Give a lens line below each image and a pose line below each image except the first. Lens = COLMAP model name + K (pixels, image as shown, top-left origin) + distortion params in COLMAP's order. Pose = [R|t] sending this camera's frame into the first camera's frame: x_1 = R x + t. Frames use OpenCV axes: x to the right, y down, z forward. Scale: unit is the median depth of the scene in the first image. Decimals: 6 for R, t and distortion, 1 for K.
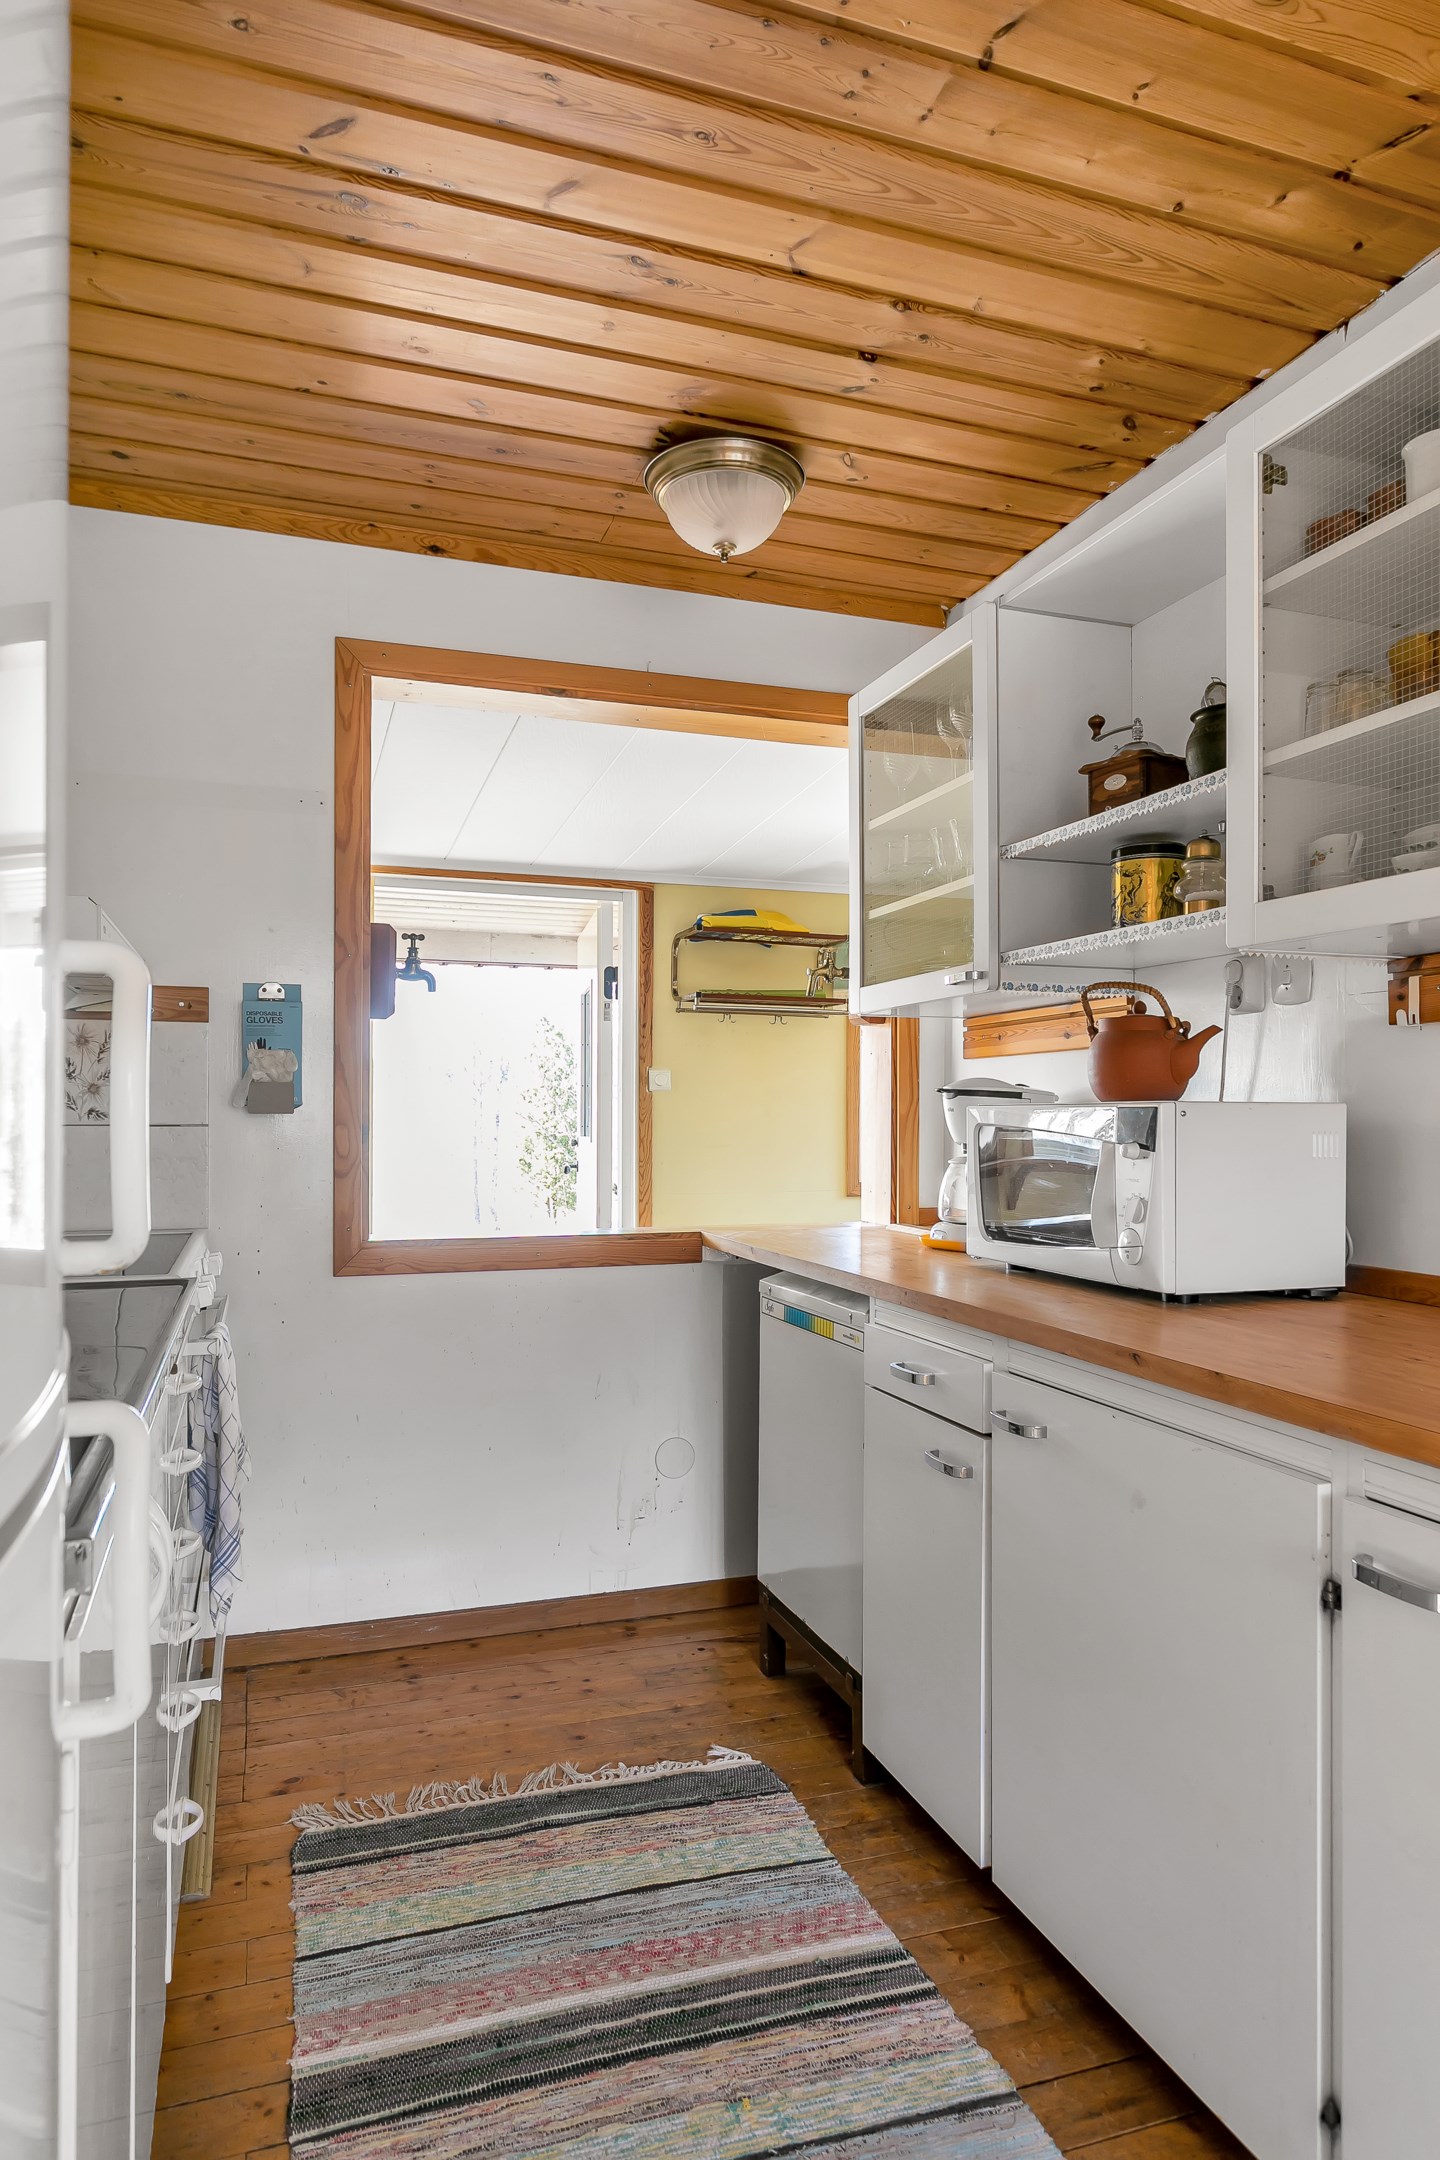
lens RADIAL K [[1319.6, 0, 720.0], [0, 1319.6, 1088.1], [0, 0, 1]] dist [-0.060936, -0.003978]
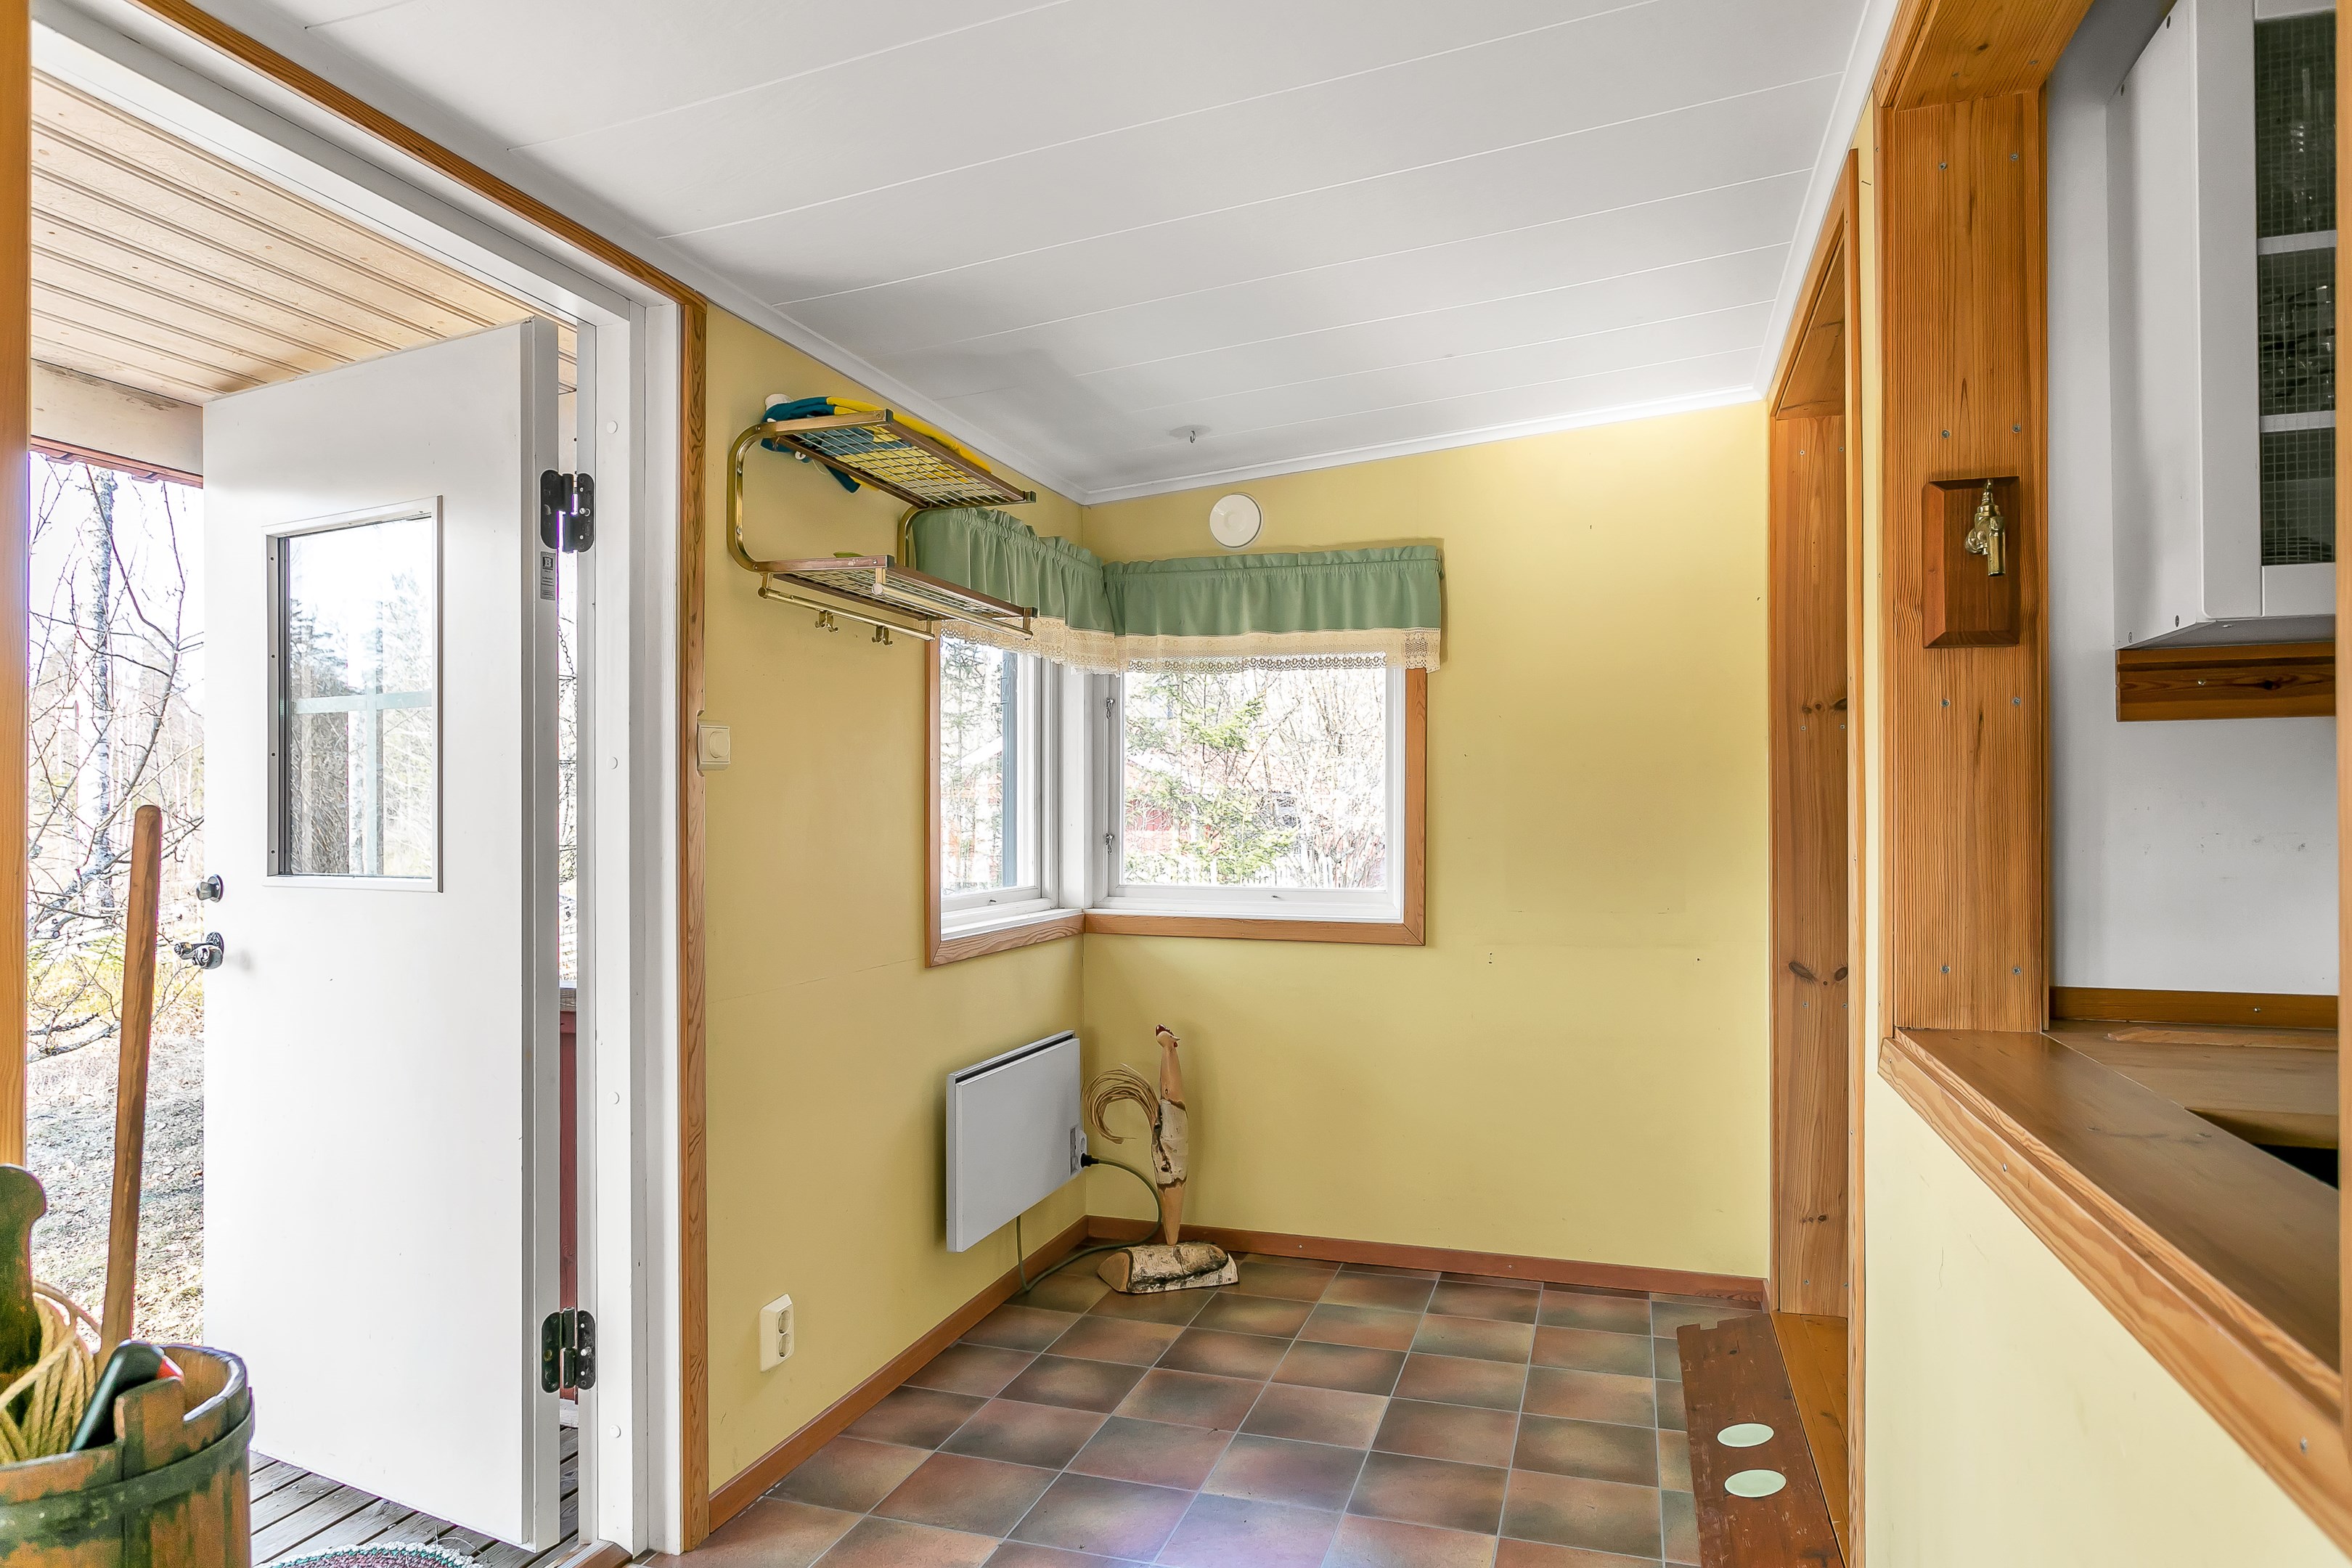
lens RADIAL K [[1436.9, 0, 1171.2], [0, 1436.9, 793.4], [0, 0, 1]] dist [-0.060936, -0.003978]
pose [[0.596610, 0.005879, 0.802510, -0.338230], [-0.012755, 0.999916, 0.002157, 0.007591], [-0.802430, -0.011523, 0.596635, 0.589273]]
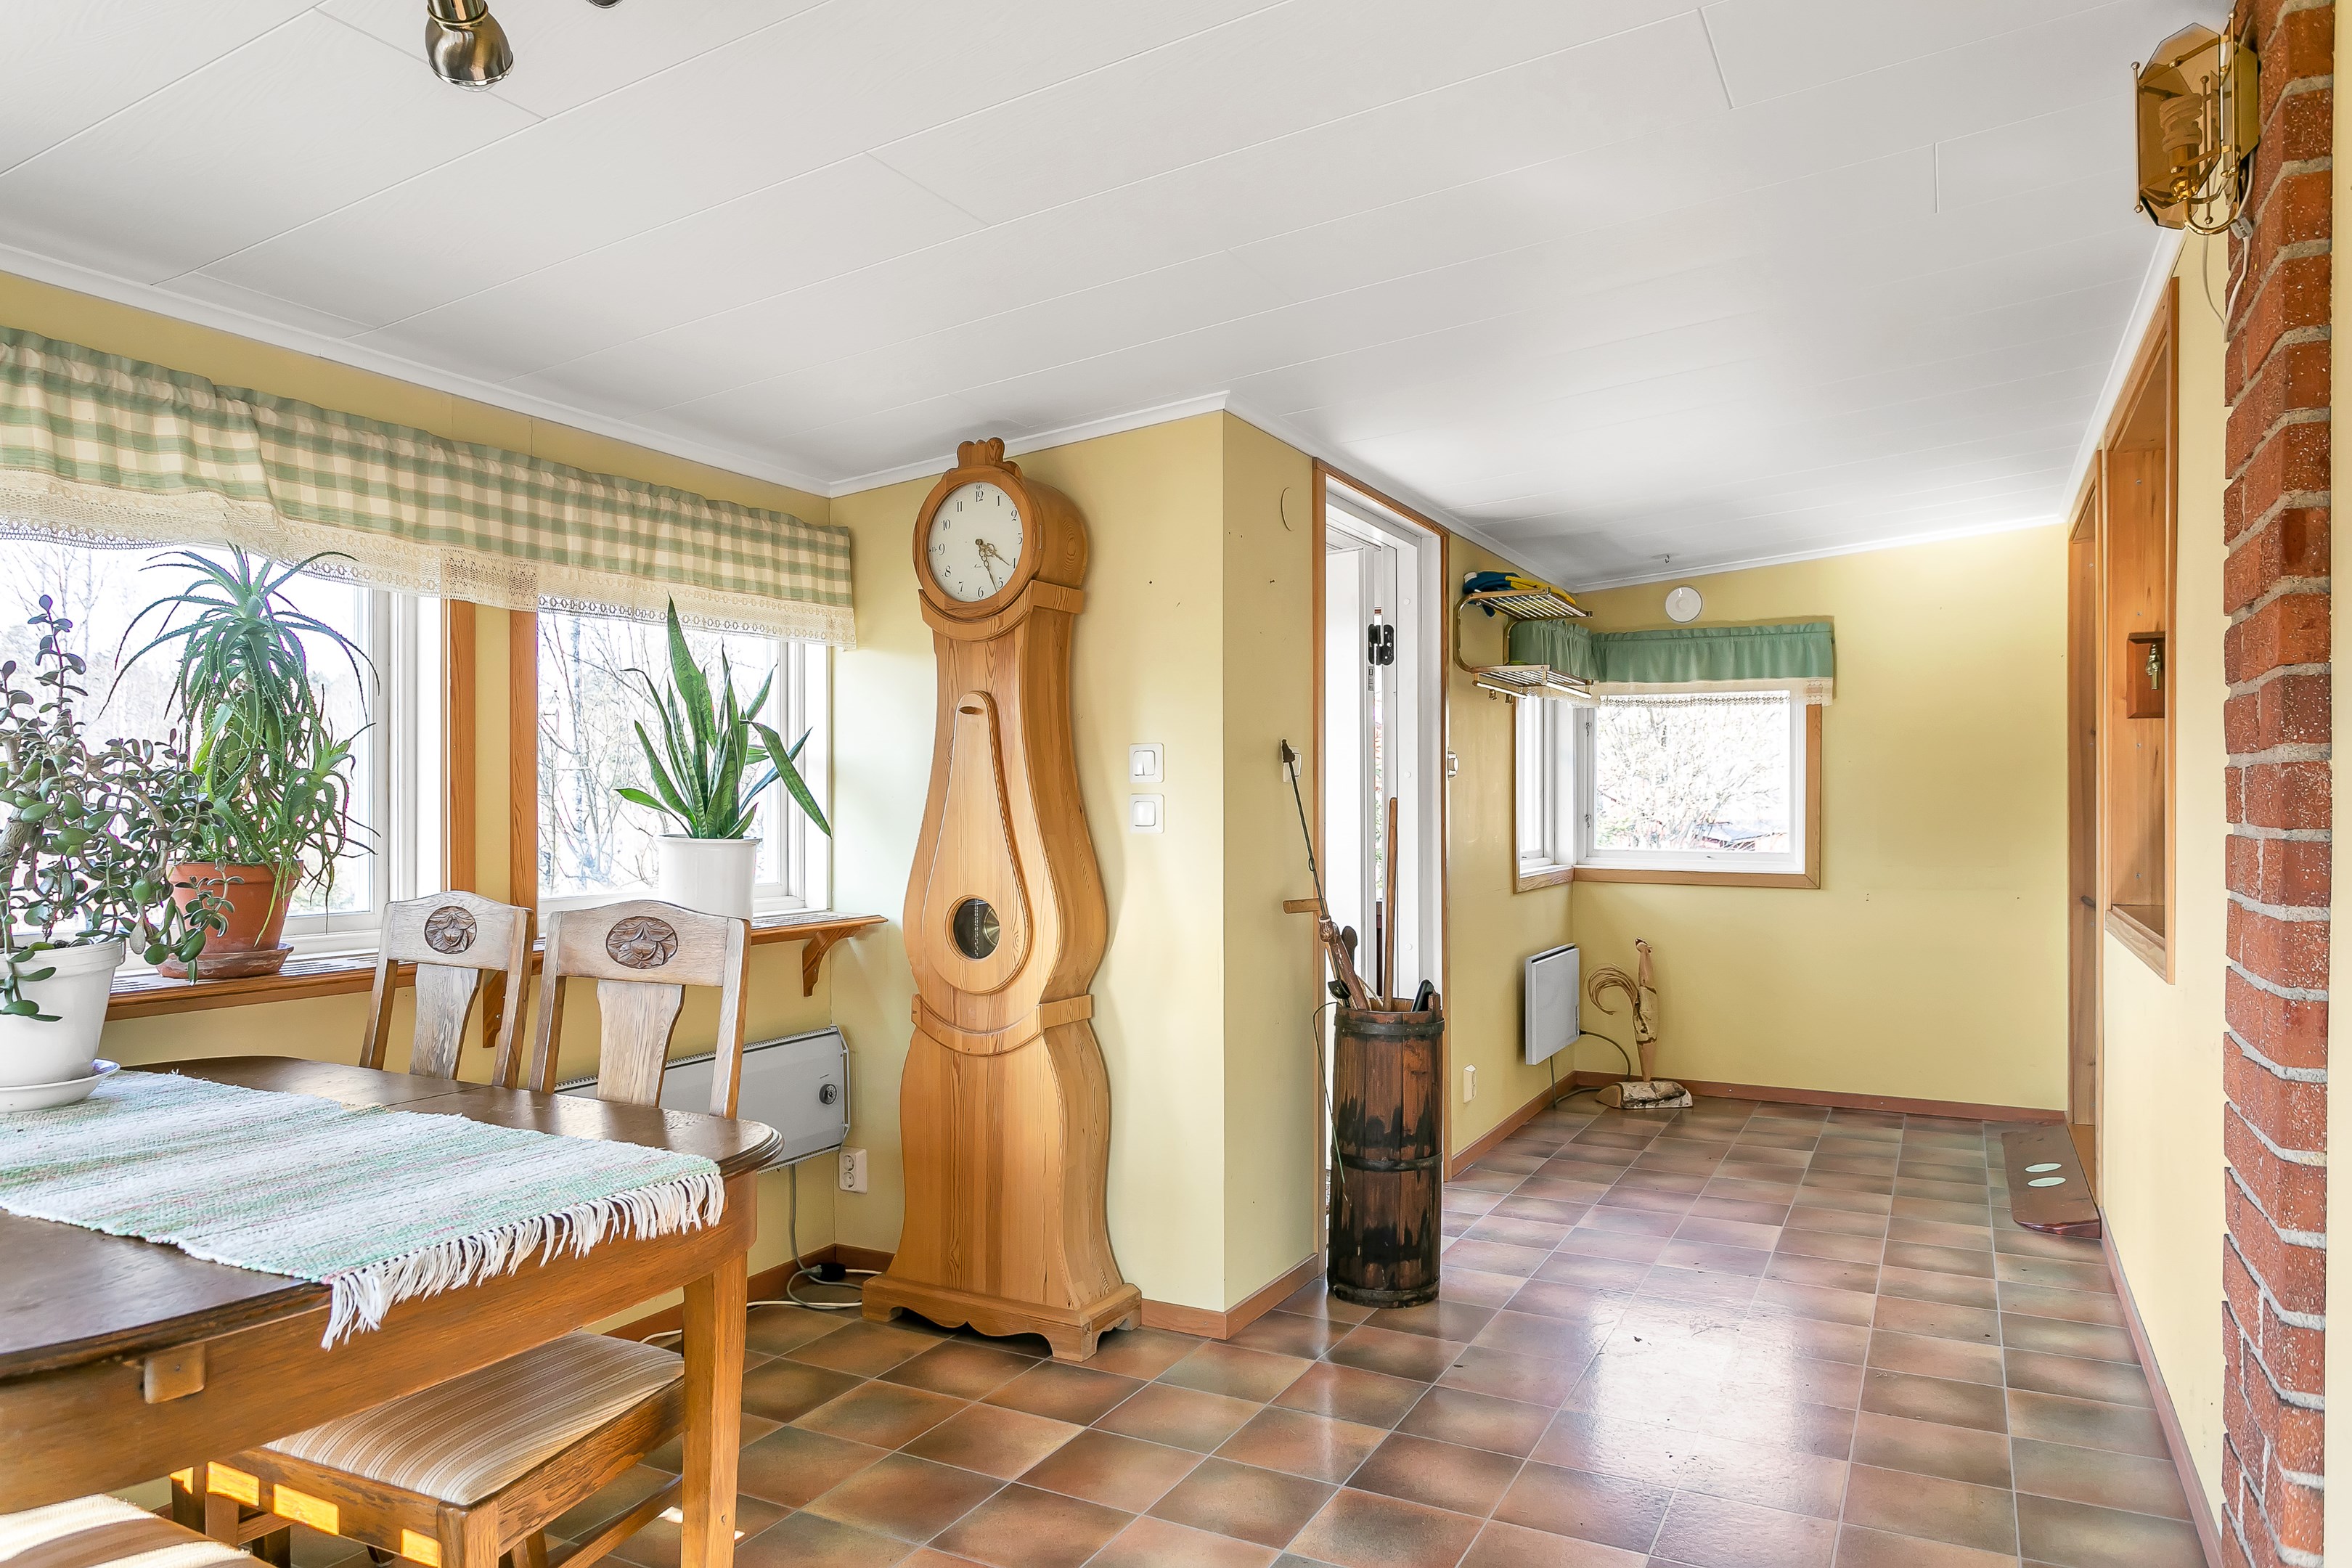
lens RADIAL K [[1533.4, 0, 1172.7], [0, 1533.4, 795.8], [0, 0, 1]] dist [0.001201, 0.002277]
pose [[0.725425, -0.002881, 0.688295, -0.853371], [-0.010353, 0.999832, 0.015095, 0.001195], [-0.688223, -0.018076, 0.725274, 0.407407]]
